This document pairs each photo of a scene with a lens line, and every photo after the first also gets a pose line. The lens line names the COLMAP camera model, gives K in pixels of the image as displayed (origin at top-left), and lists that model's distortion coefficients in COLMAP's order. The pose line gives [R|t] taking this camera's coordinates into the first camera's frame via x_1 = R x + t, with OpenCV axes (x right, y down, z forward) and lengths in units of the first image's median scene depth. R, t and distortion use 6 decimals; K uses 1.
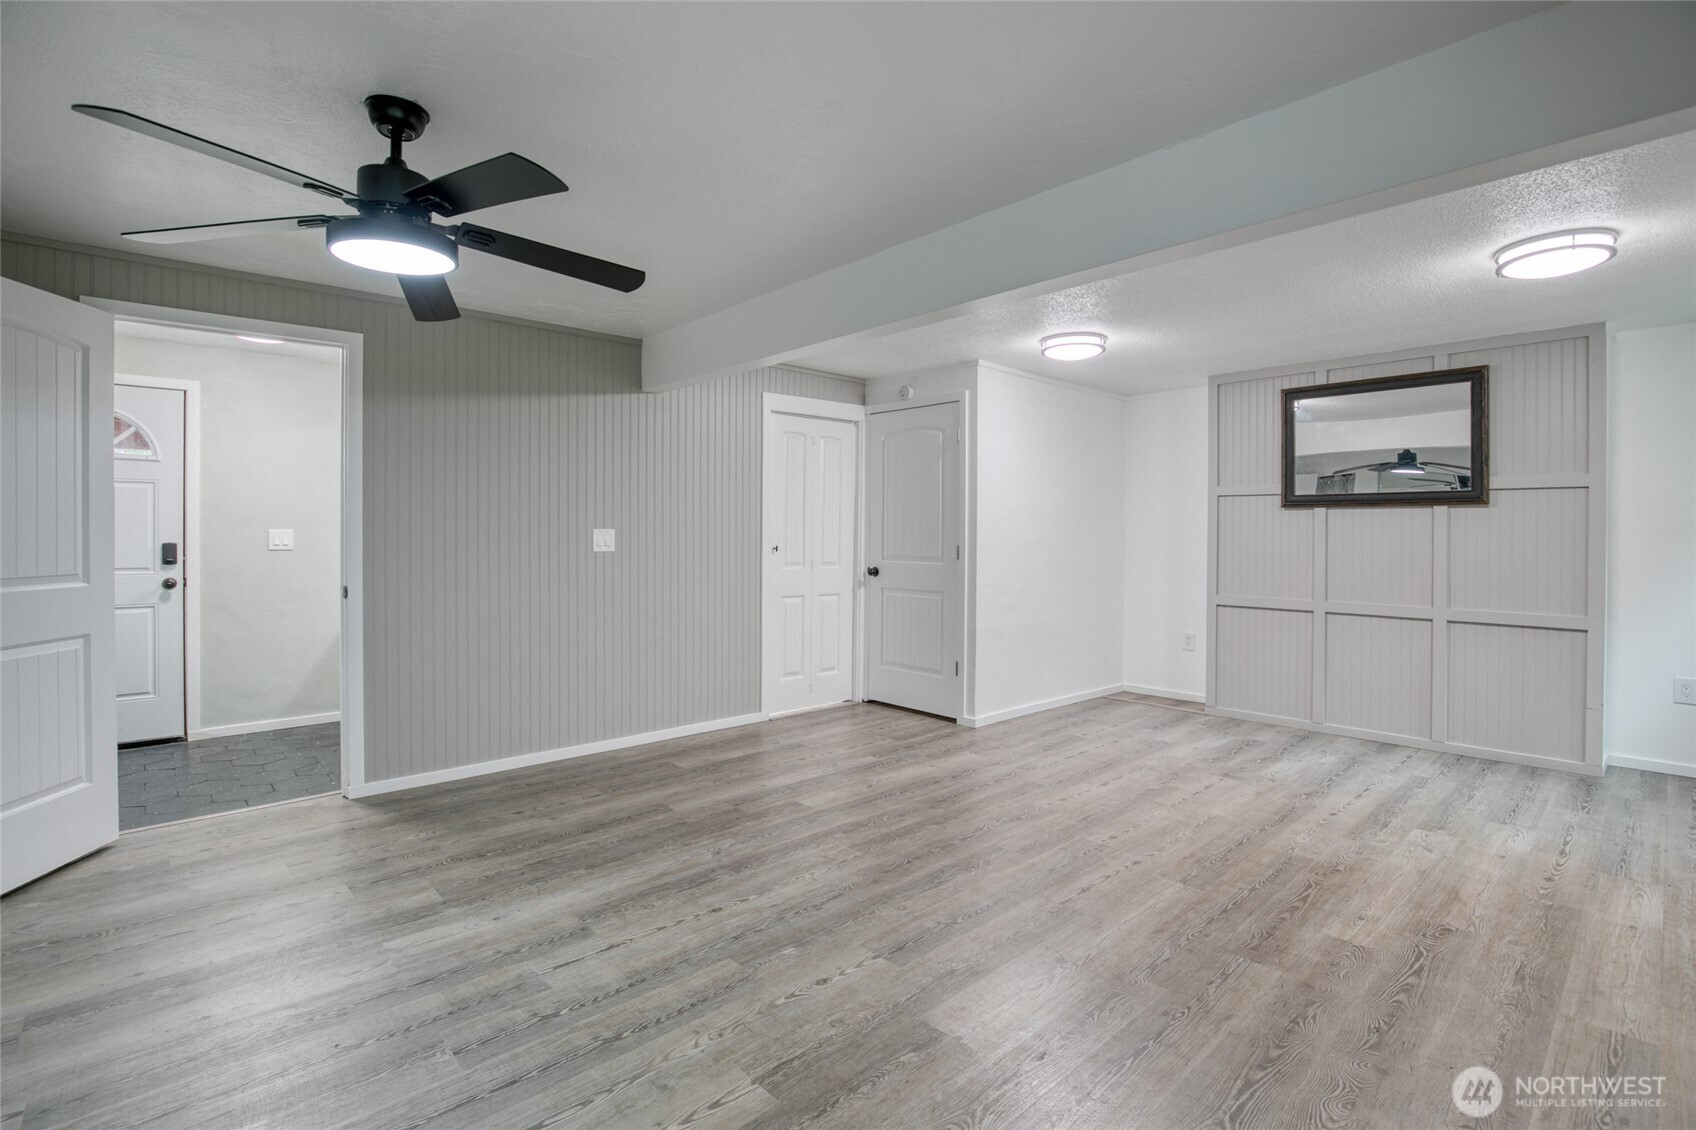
lens RADIAL K [[788.7, 0, 847.7], [0, 788.7, 536.5], [0, 0, 1]] dist [-0.020010, 0.000476]
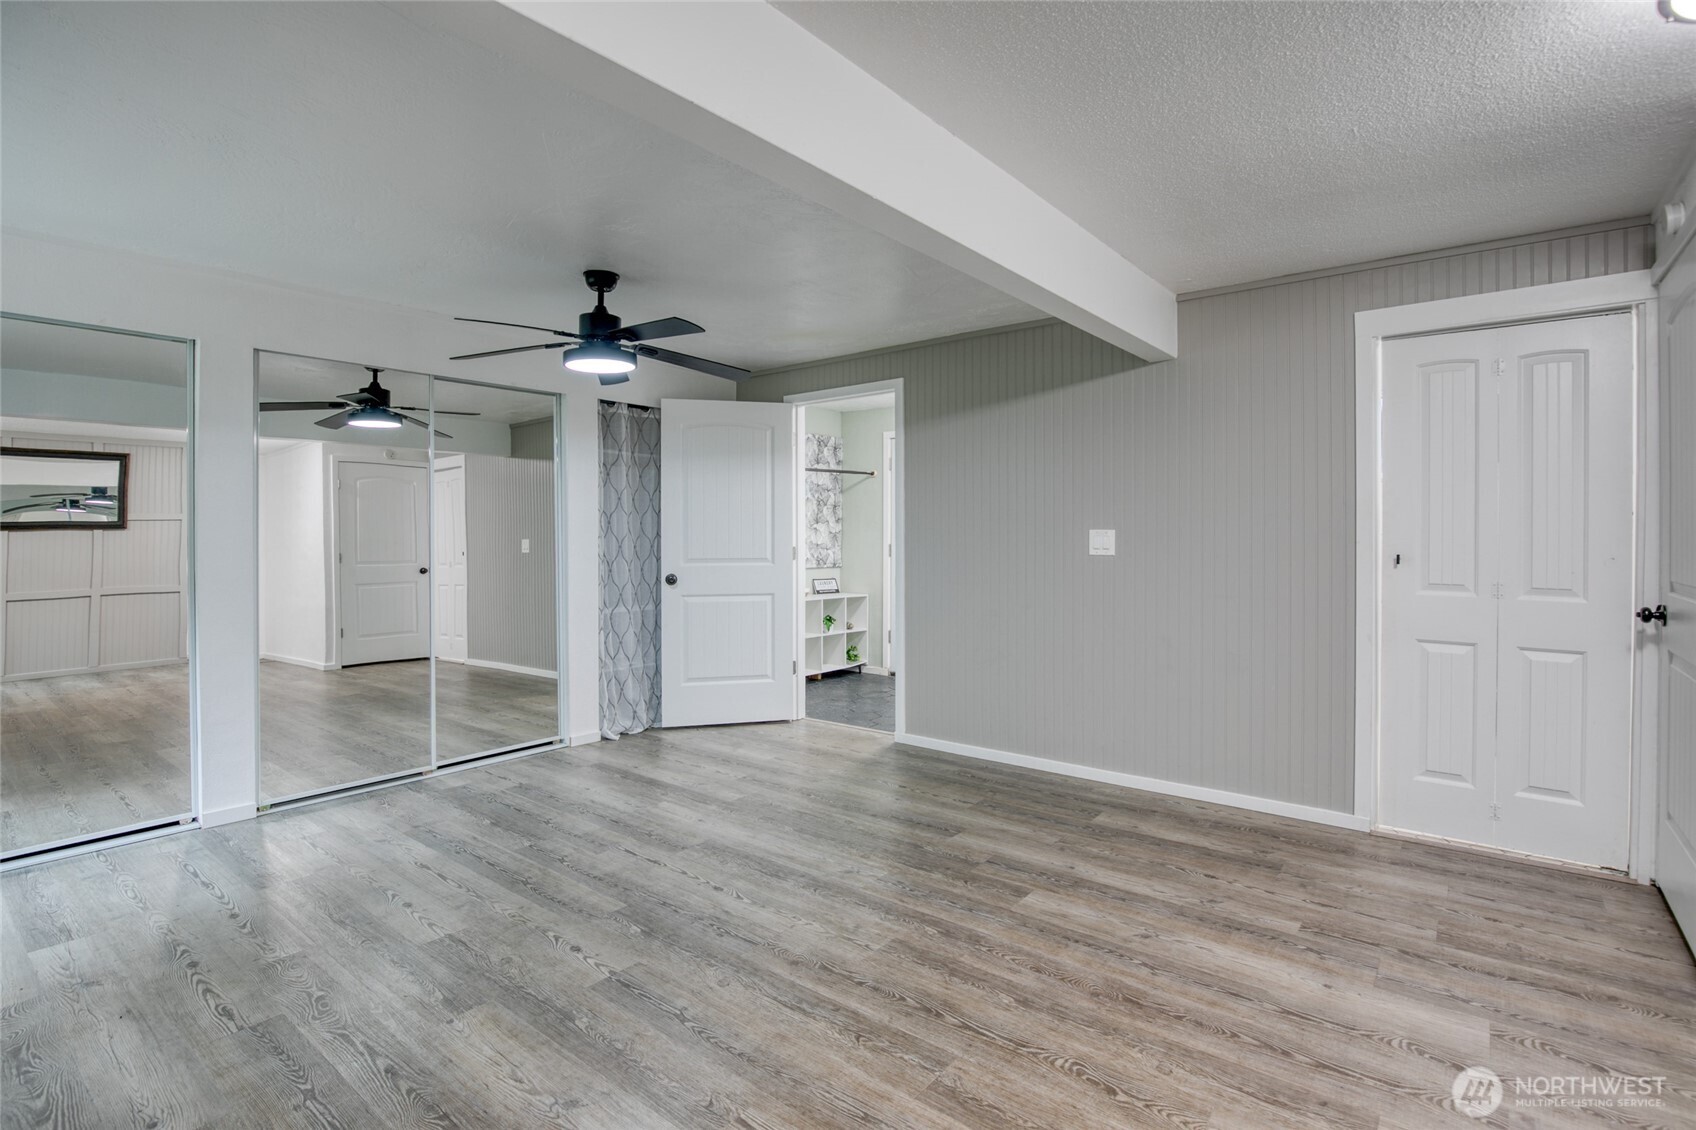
lens RADIAL K [[805.8, 0, 848.0], [0, 805.8, 565.0], [0, 0, 1]] dist [-0.028063, 0.000337]
pose [[0.157812, 0.032774, -0.986925, 0.659047], [-0.002288, 0.999459, 0.032825, 0.001554], [0.987466, -0.002922, 0.157802, 0.721838]]
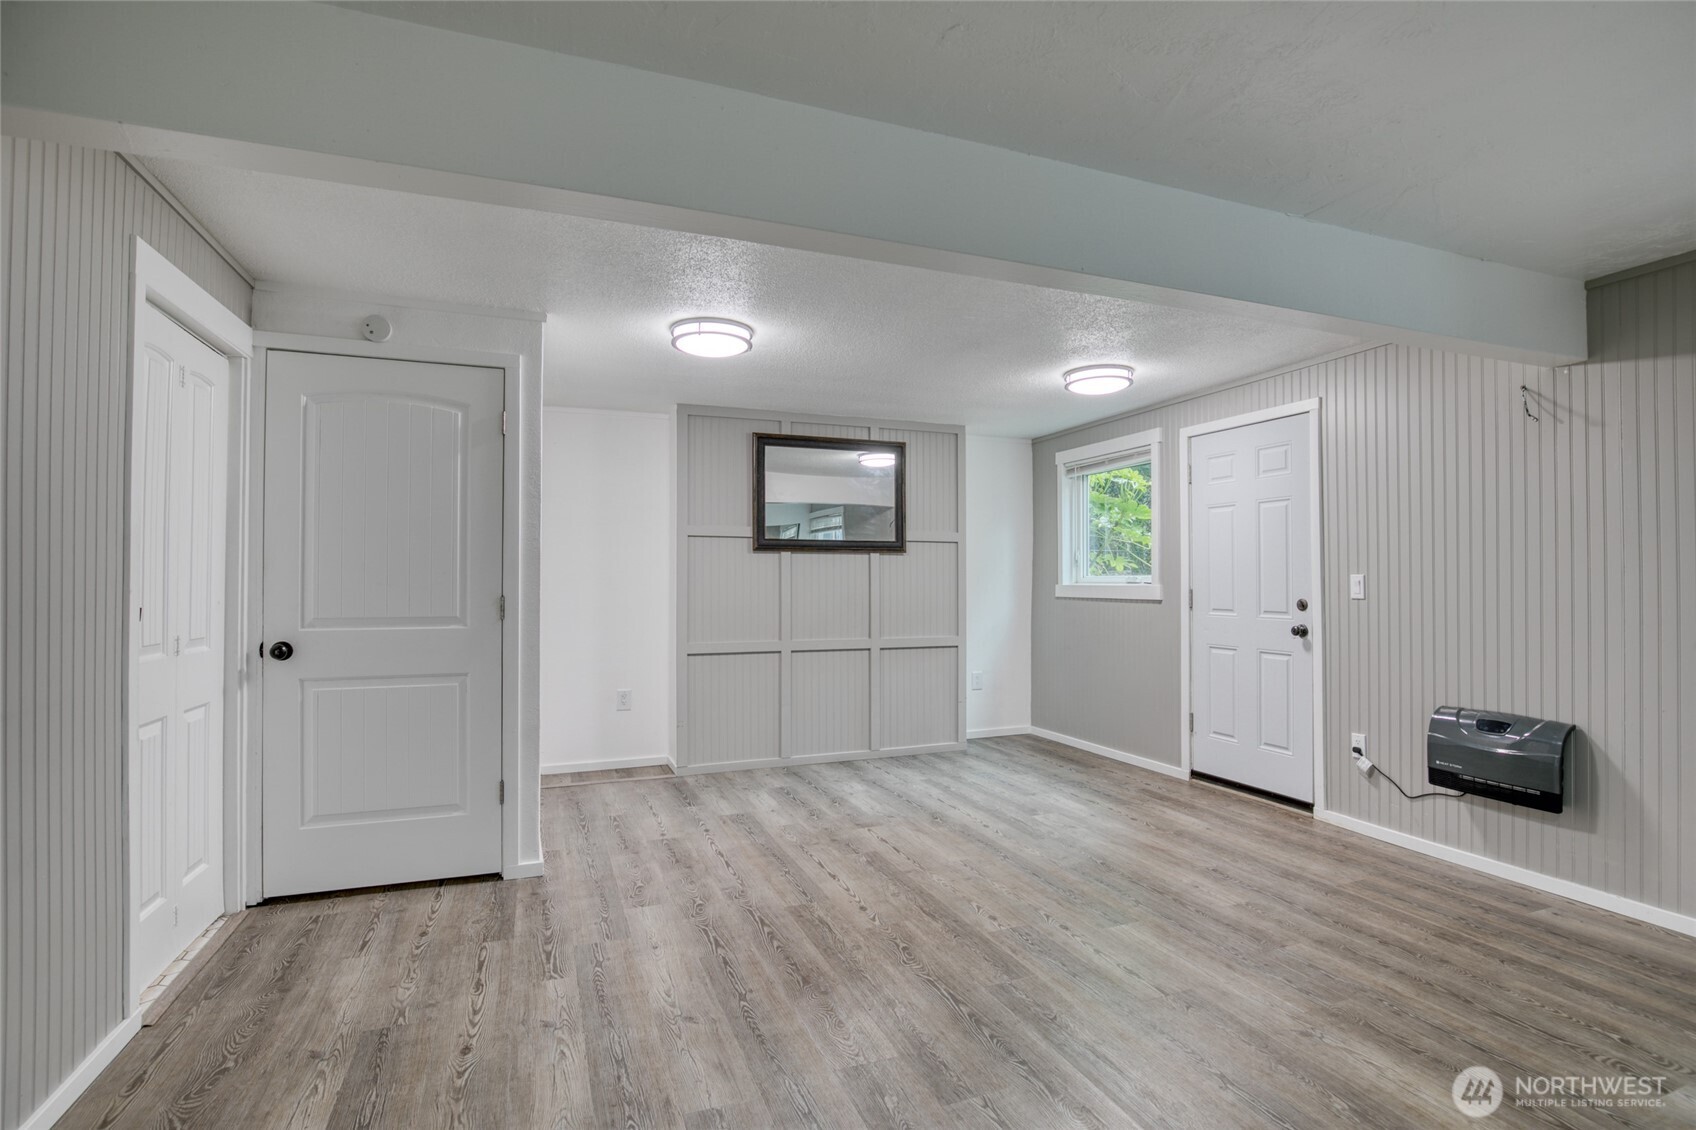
lens RADIAL K [[805.8, 0, 848.0], [0, 805.8, 565.0], [0, 0, 1]] dist [-0.028063, 0.000337]
pose [[0.364111, 0.011068, 0.931290, -0.514627], [0.003845, 0.999903, -0.013387, -0.005952], [-0.931348, 0.008455, 0.364033, 0.733566]]
